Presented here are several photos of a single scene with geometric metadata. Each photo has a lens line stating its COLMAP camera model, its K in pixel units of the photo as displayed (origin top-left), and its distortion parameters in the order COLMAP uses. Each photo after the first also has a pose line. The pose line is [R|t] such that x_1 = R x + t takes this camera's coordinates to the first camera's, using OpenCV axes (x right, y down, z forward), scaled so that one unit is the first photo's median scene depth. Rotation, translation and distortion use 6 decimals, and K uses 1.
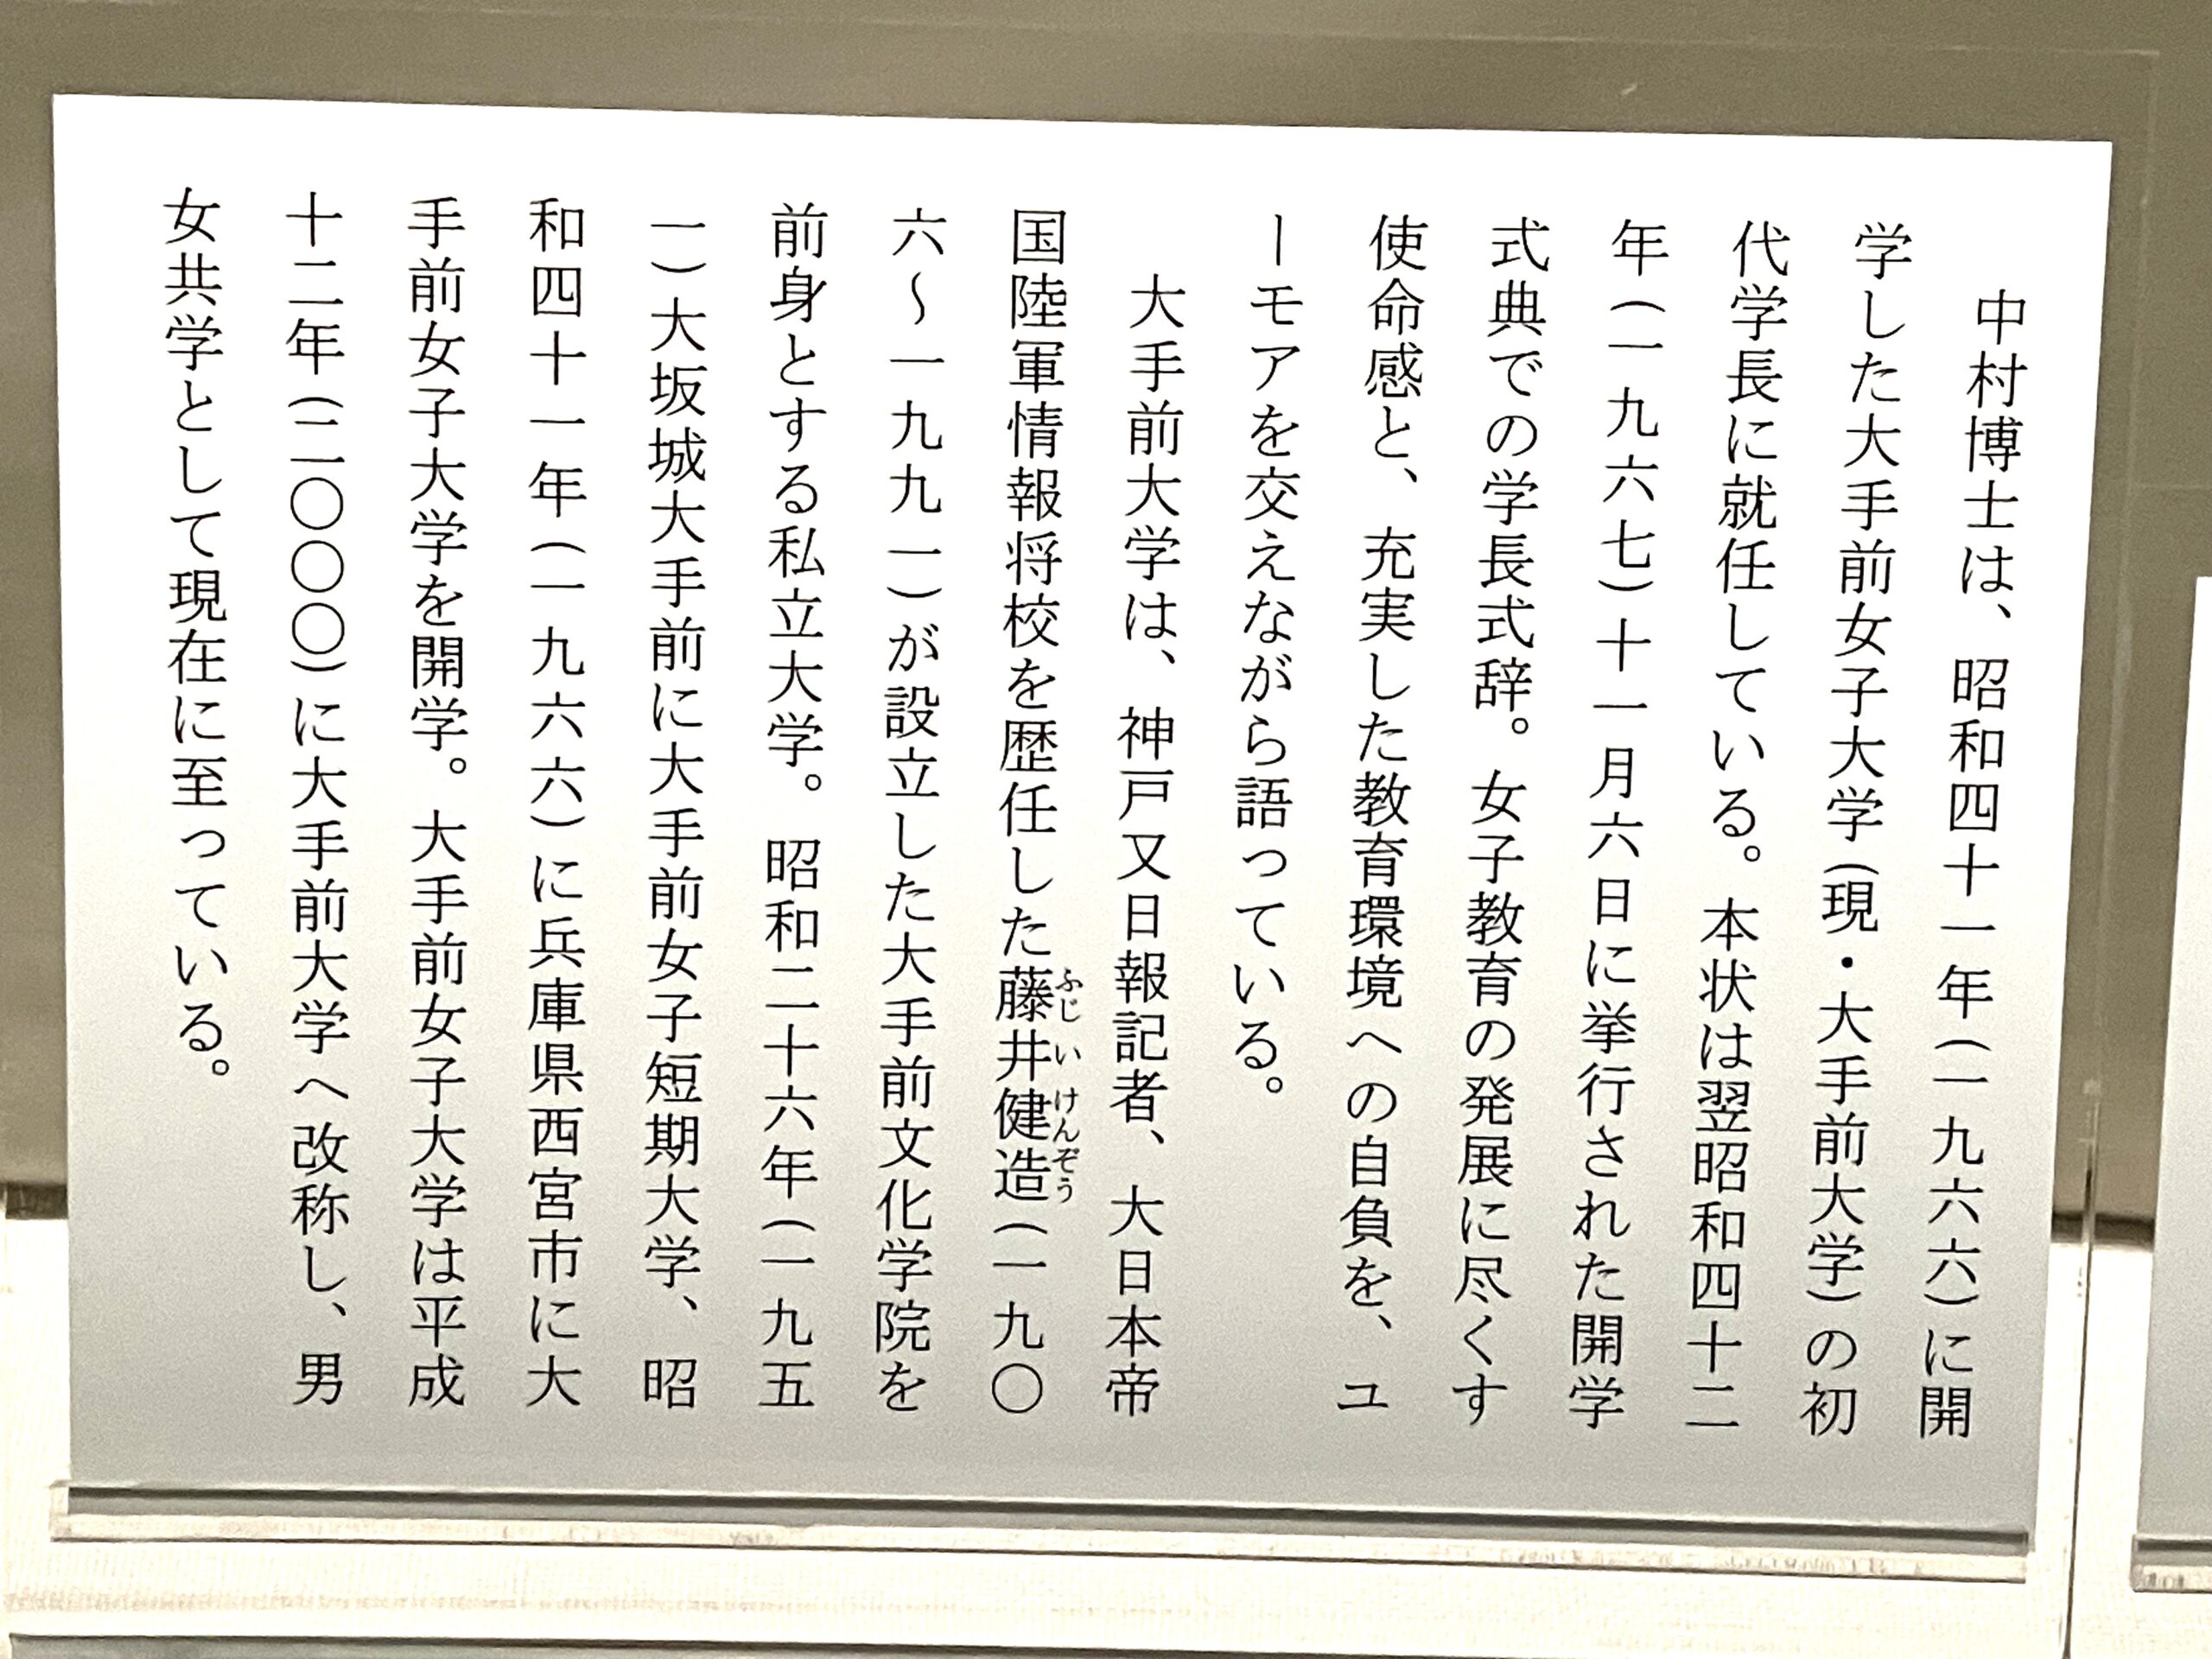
lens RADIAL K [[4311.9, 0, 1109.8], [0, 4311.9, 829.7], [0, 0, 1]] dist [0.162946, 0.000000]
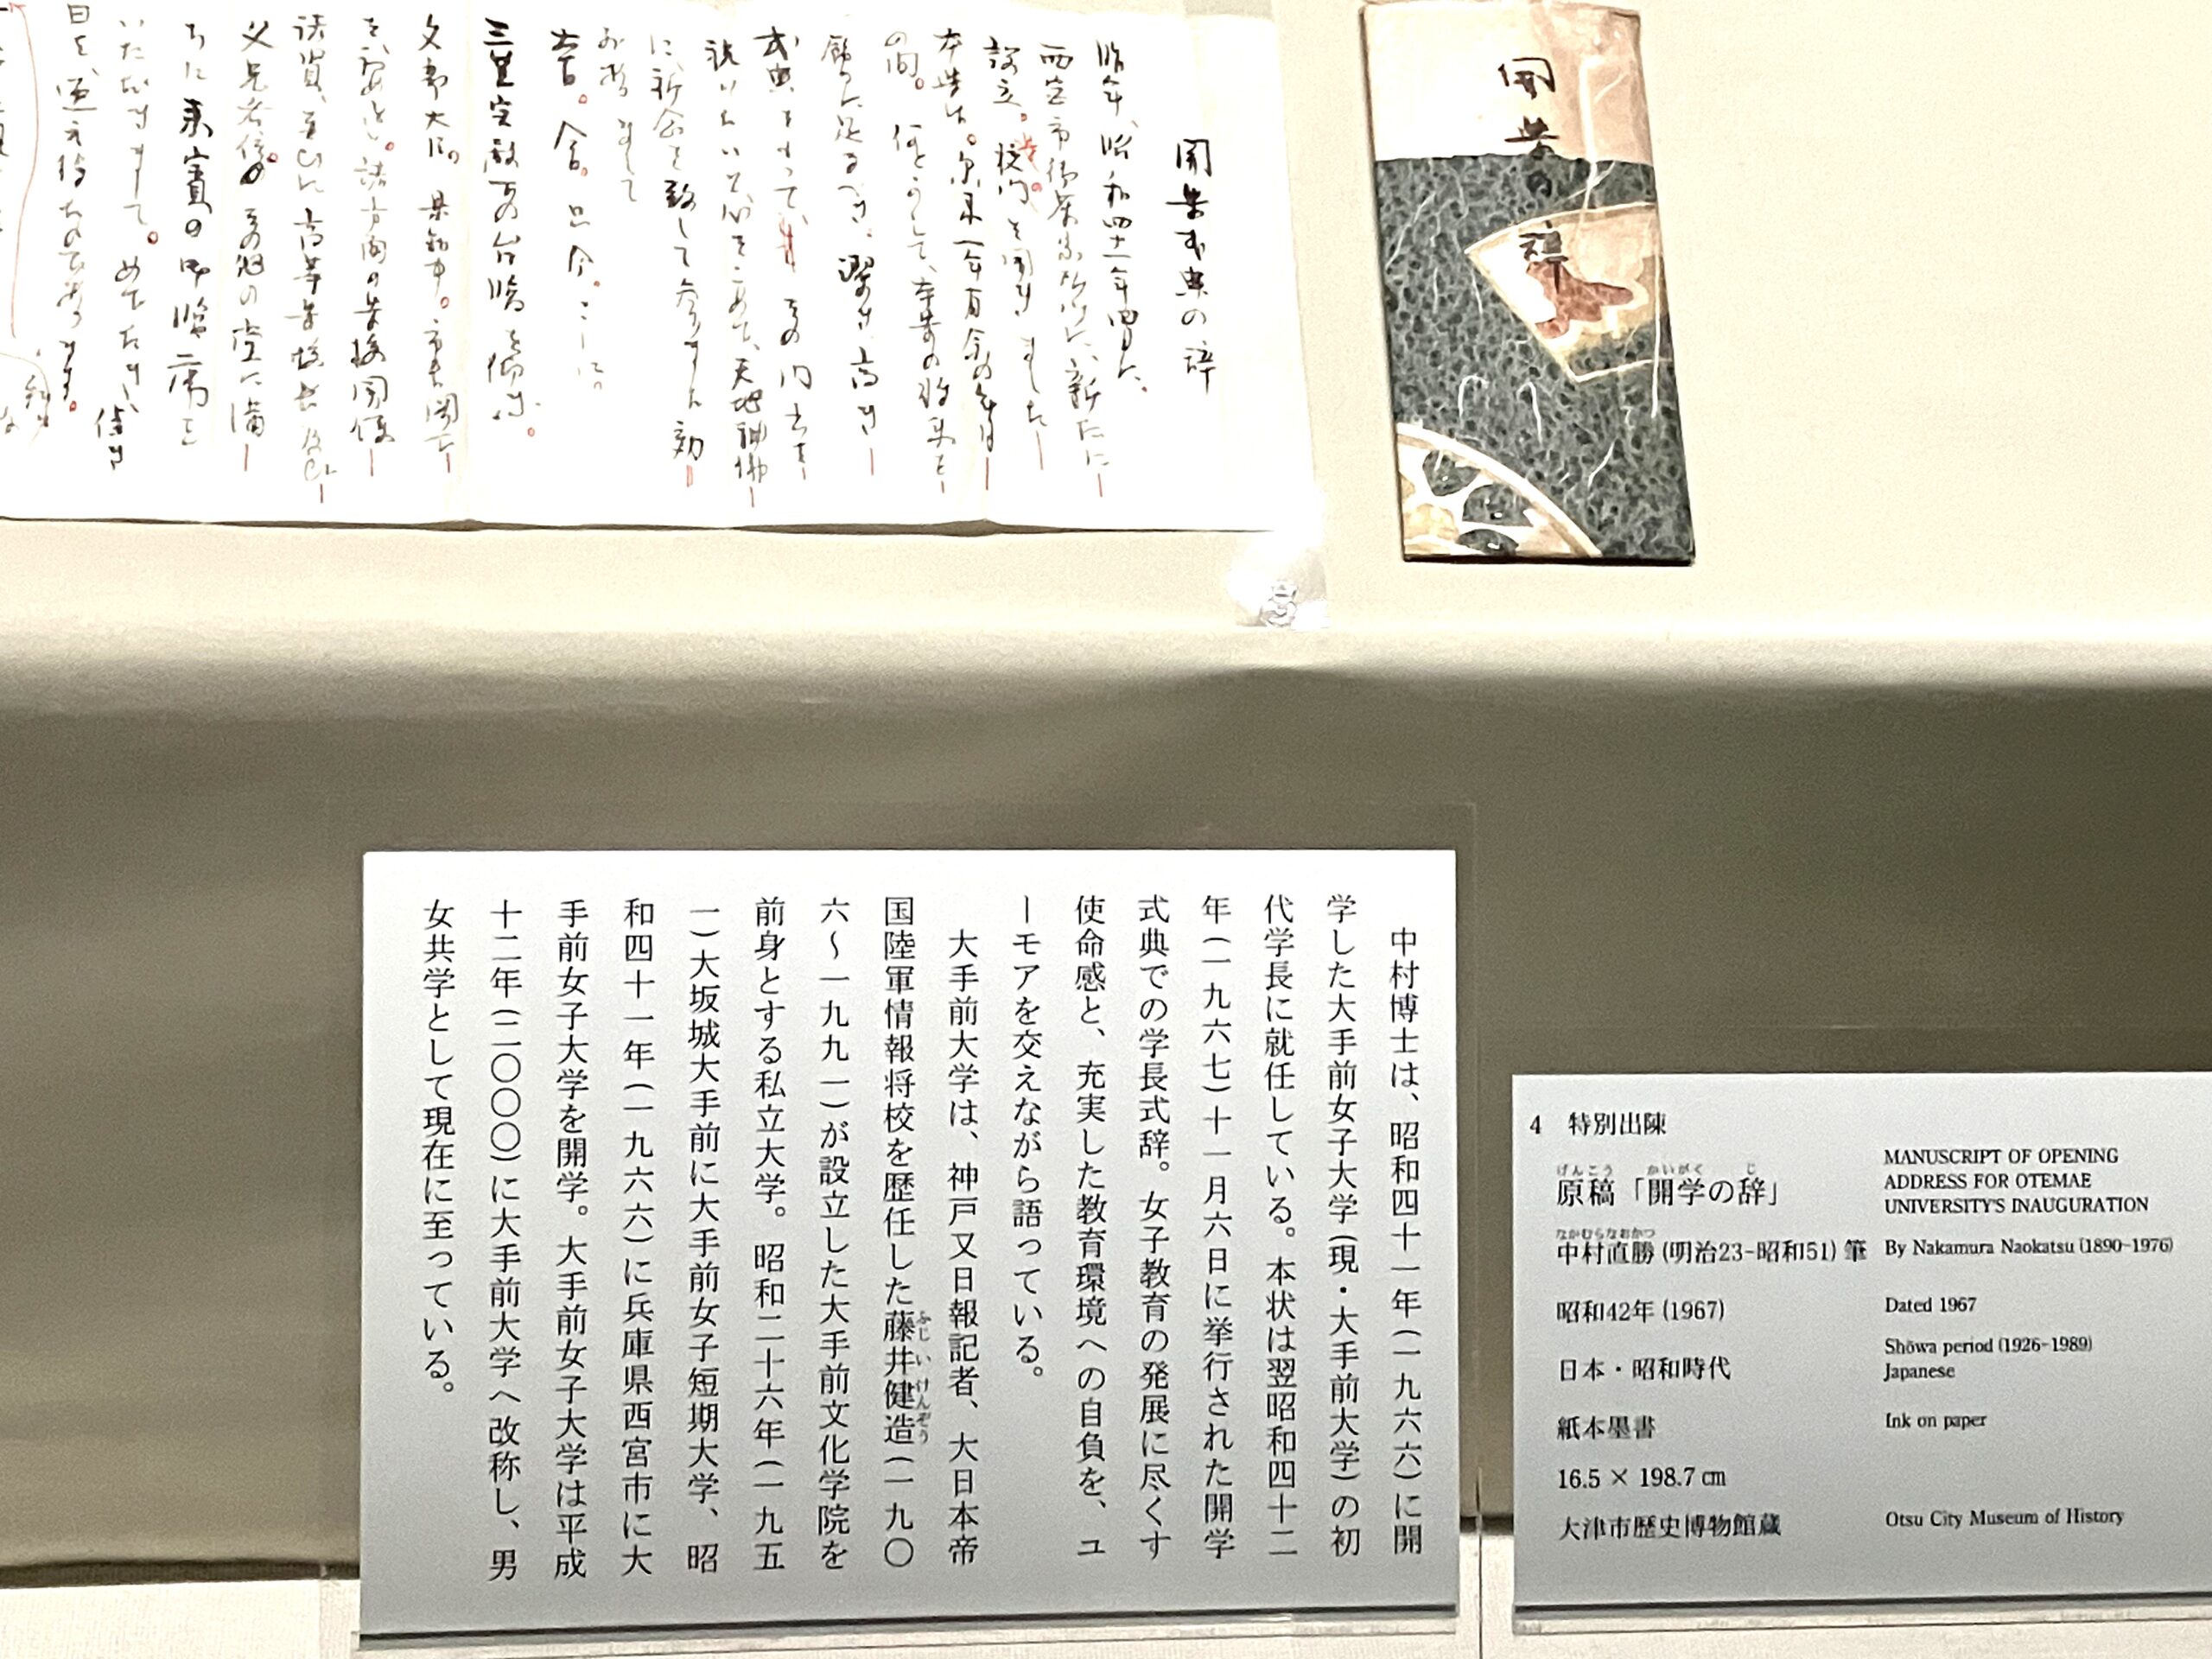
lens RADIAL K [[3864.3, 0, 1105.1], [0, 3864.3, 830.5], [0, 0, 1]] dist [0.021400, 0.000000]
pose [[0.990693, -0.023275, 0.134110, -0.147510], [0.045137, 0.985697, -0.162370, 0.100987], [-0.128412, 0.166912, 0.977574, -0.632794]]
